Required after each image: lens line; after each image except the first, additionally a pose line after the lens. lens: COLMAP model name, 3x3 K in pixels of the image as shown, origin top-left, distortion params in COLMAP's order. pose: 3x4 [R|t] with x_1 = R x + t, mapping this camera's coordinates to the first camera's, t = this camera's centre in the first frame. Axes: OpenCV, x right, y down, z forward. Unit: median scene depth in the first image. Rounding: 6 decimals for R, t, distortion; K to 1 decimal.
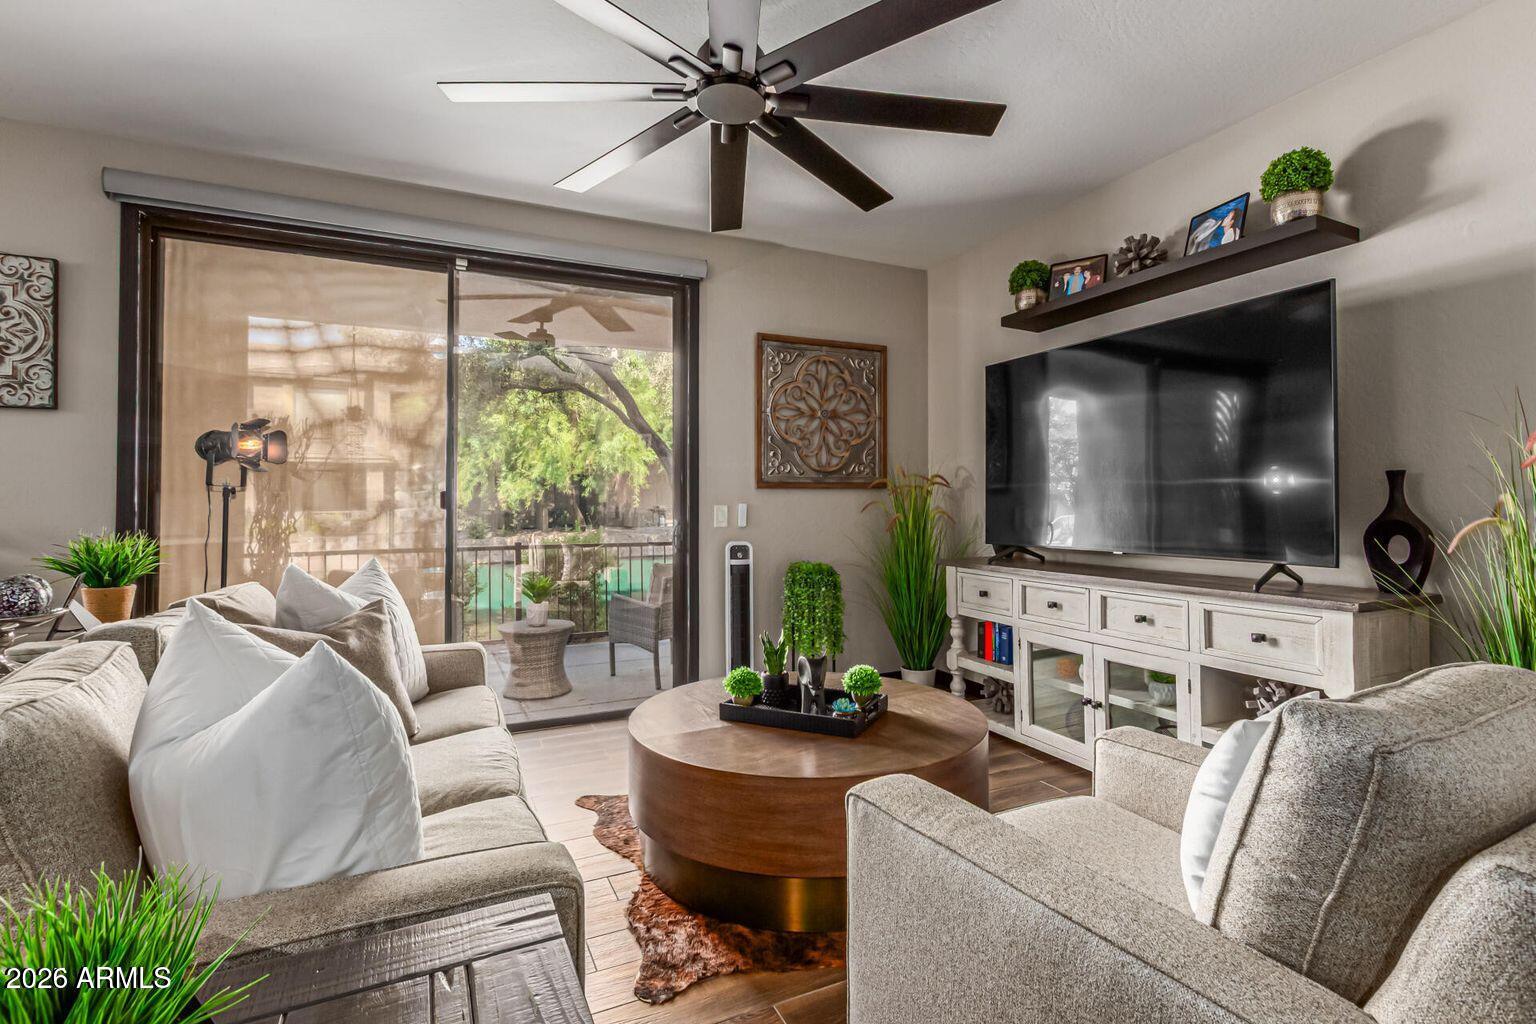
lens RADIAL K [[731.7, 0, 778.6], [0, 731.7, 492.7], [0, 0, 1]] dist [0.006652, -0.000073]
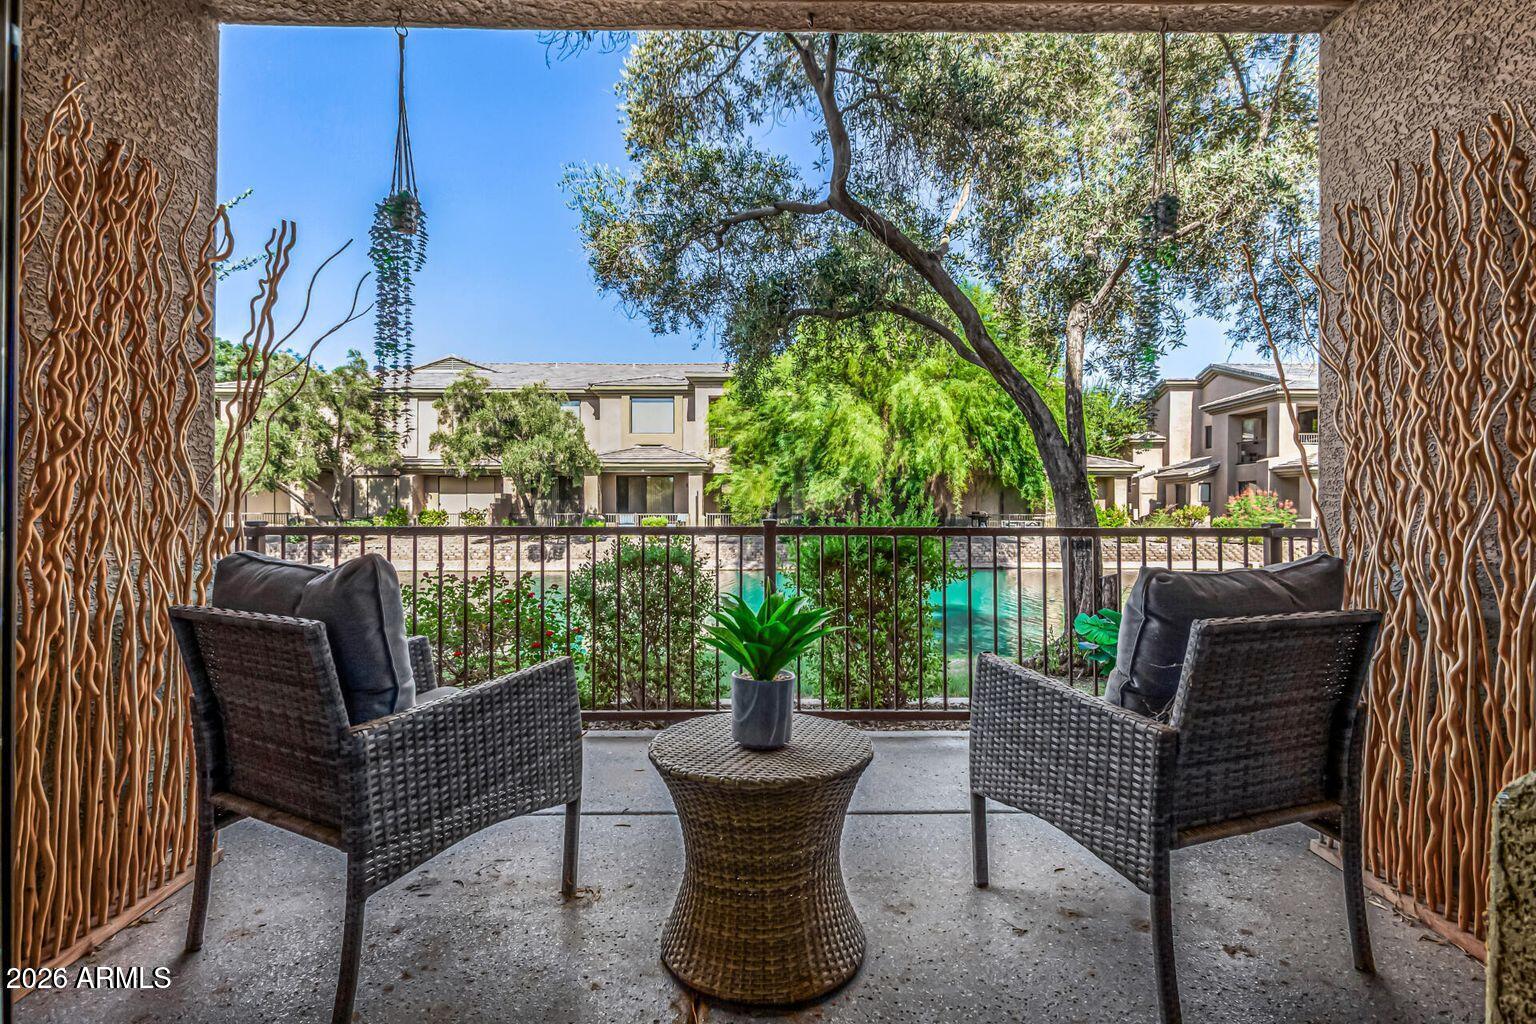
lens RADIAL K [[731.7, 0, 784.9], [0, 731.7, 503.6], [0, 0, 1]] dist [0.006652, -0.000073]
pose [[0.916562, 0.000234, -0.399892, -0.272753], [-0.002018, 0.999990, -0.004040, 0.107871], [0.399887, 0.004509, 0.916553, 1.014650]]
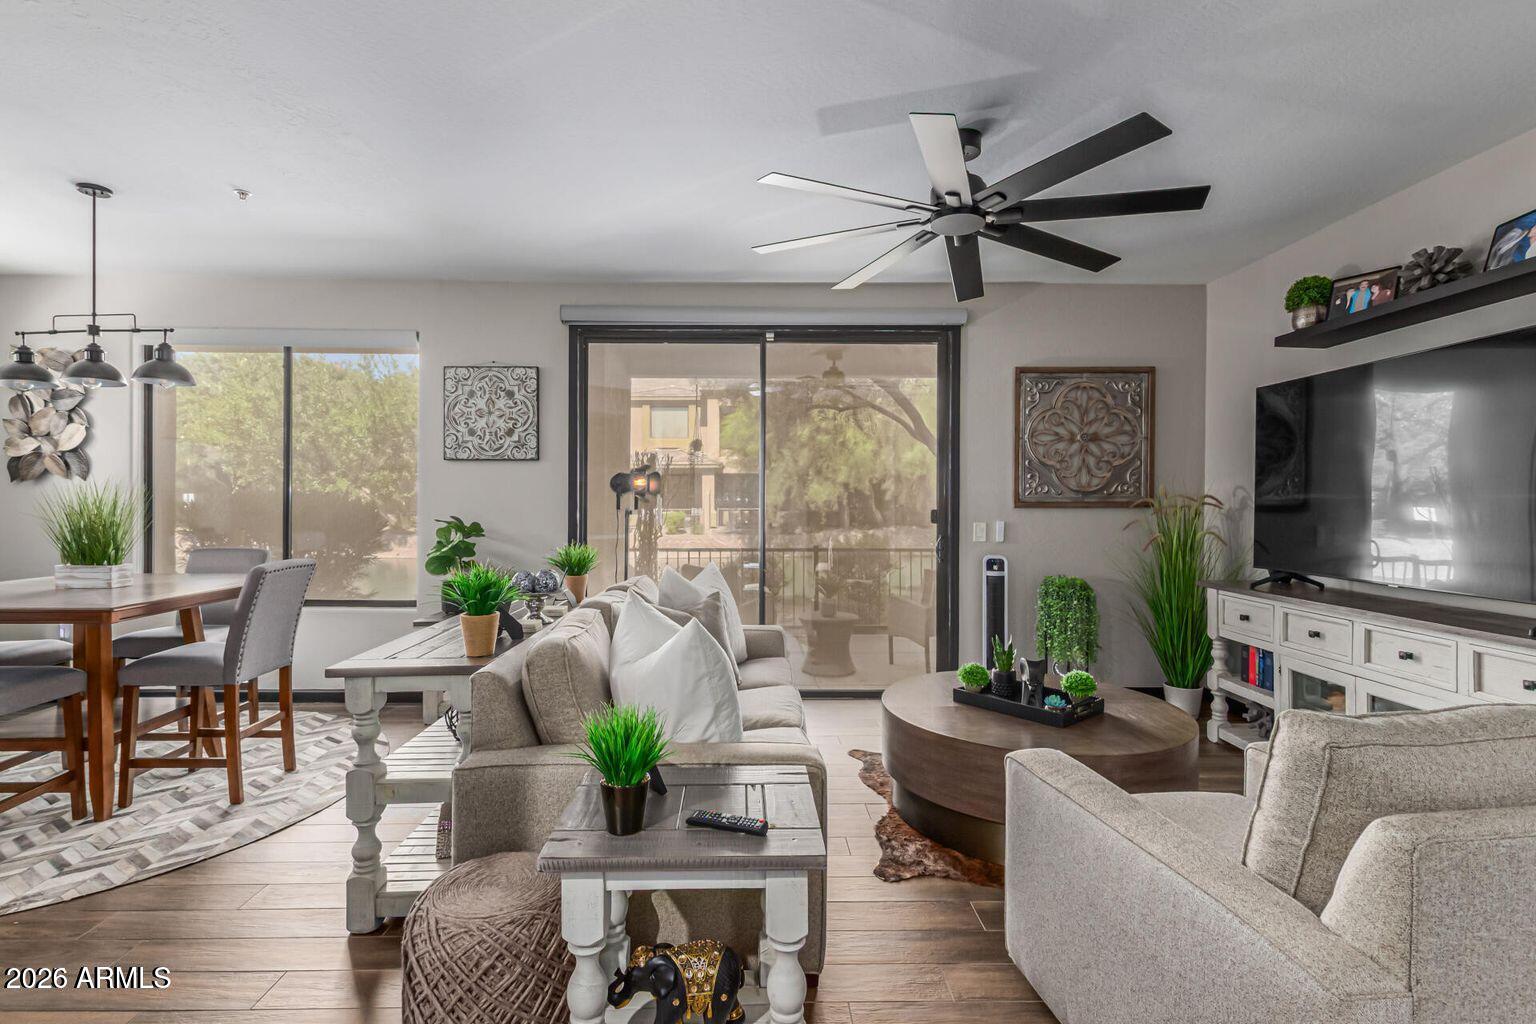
lens RADIAL K [[731.7, 0, 753.1], [0, 731.7, 505.6], [0, 0, 1]] dist [0.006652, -0.000073]
pose [[0.904613, 0.007599, -0.426165, 0.105840], [0.001643, 0.999771, 0.021314, -0.041983], [0.426230, -0.019981, 0.904394, -0.213050]]
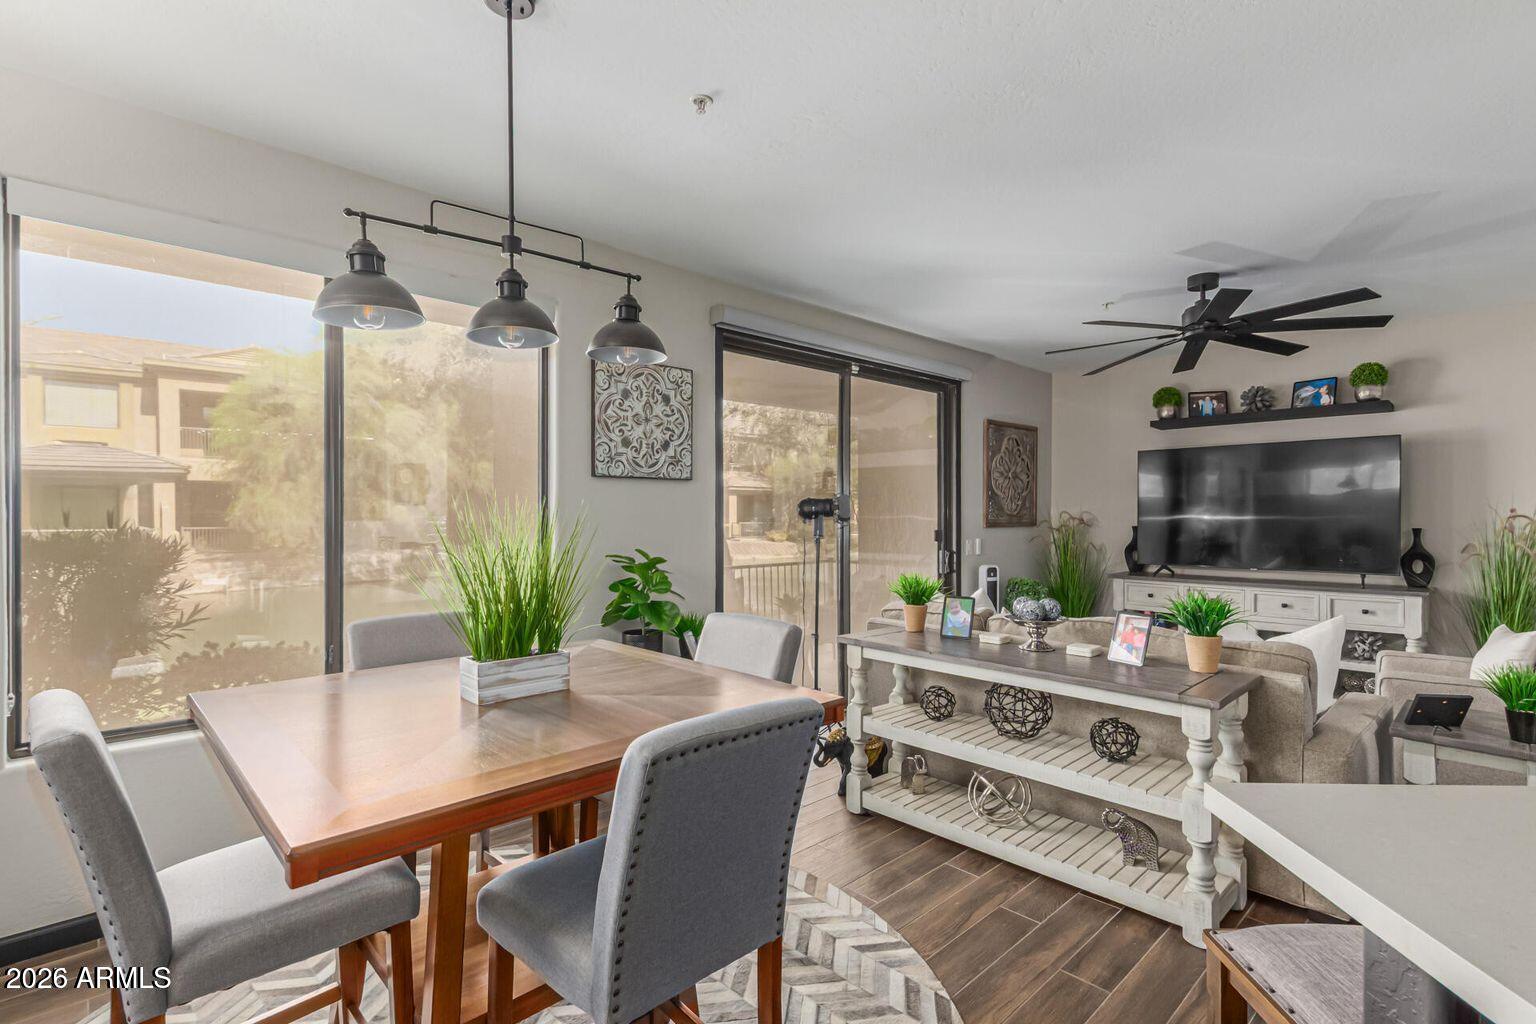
lens RADIAL K [[731.7, 0, 766.6], [0, 731.7, 521.3], [0, 0, 1]] dist [0.006652, -0.000073]
pose [[0.952724, 0.000060, 0.303837, -1.093045], [-0.007168, 0.999726, 0.022279, -0.059405], [-0.303753, -0.023403, 0.952463, -0.295299]]
